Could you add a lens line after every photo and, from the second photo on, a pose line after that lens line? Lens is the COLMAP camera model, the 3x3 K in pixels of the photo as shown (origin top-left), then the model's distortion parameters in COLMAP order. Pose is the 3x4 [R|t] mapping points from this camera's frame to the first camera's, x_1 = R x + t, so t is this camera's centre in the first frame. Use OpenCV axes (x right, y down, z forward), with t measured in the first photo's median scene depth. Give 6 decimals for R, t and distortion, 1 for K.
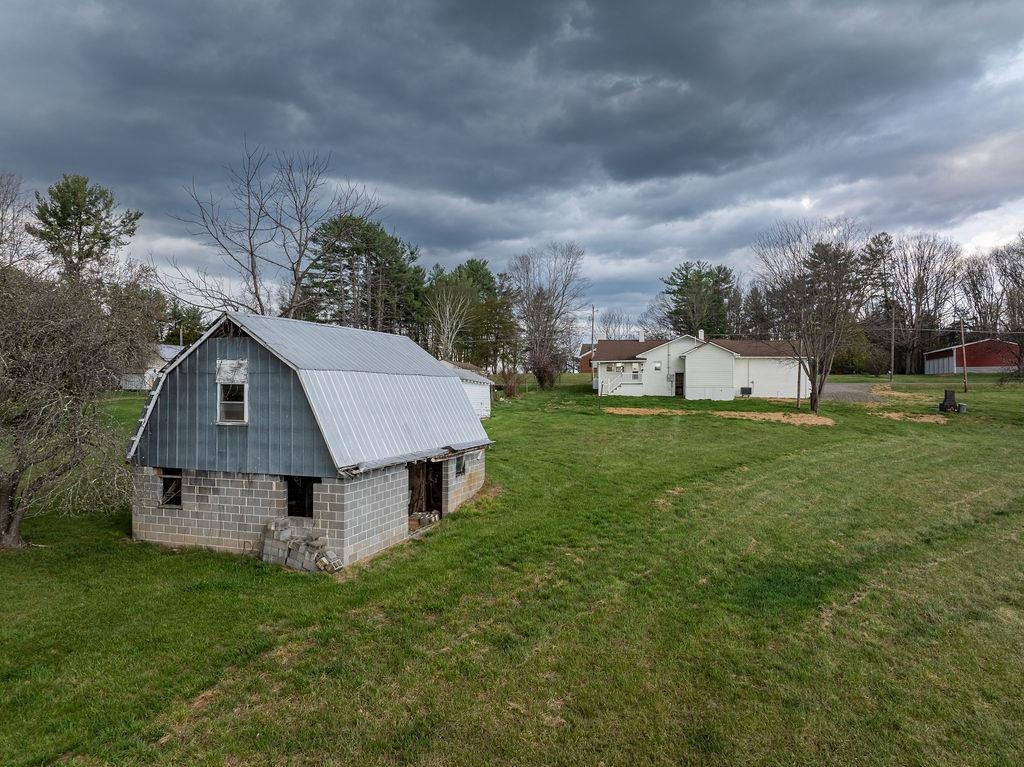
lens RADIAL K [[704.0, 0, 512.0], [0, 704.0, 383.5], [0, 0, 1]] dist [-0.010016, 0.074865]
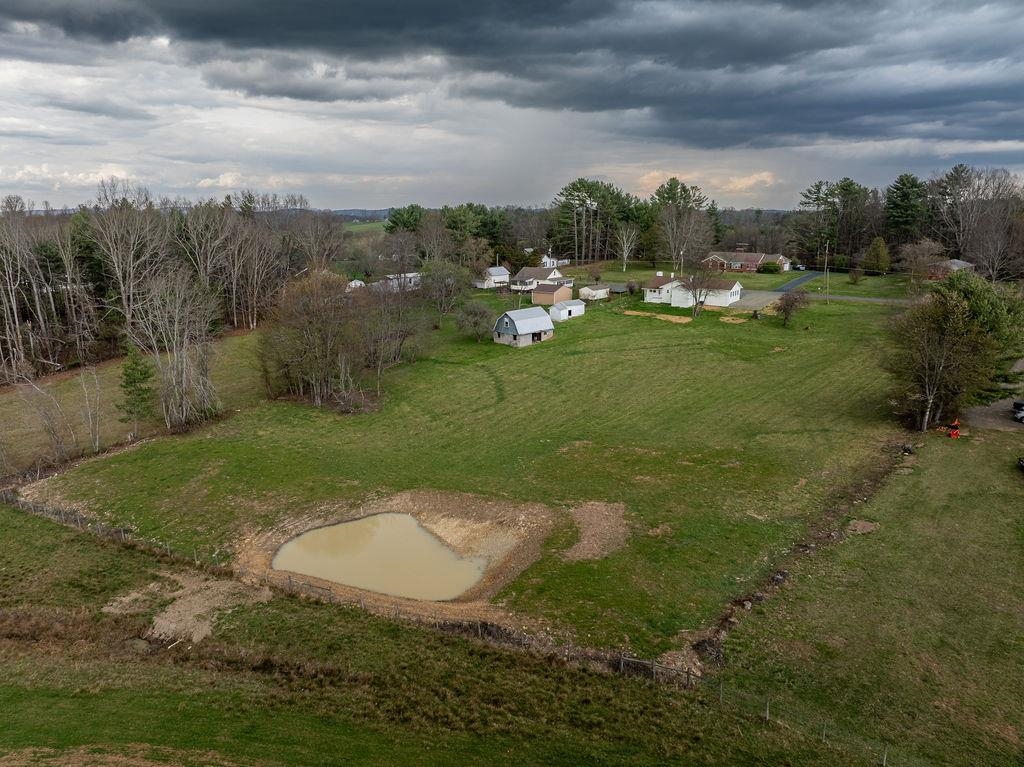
lens RADIAL K [[732.9, 0, 512.0], [0, 732.9, 383.5], [0, 0, 1]] dist [-0.008216, -0.002617]
pose [[0.912344, 0.102339, -0.396428, 2.371781], [-0.001722, 0.969207, 0.246240, -1.082002], [0.409421, -0.223973, 0.884427, -5.070345]]
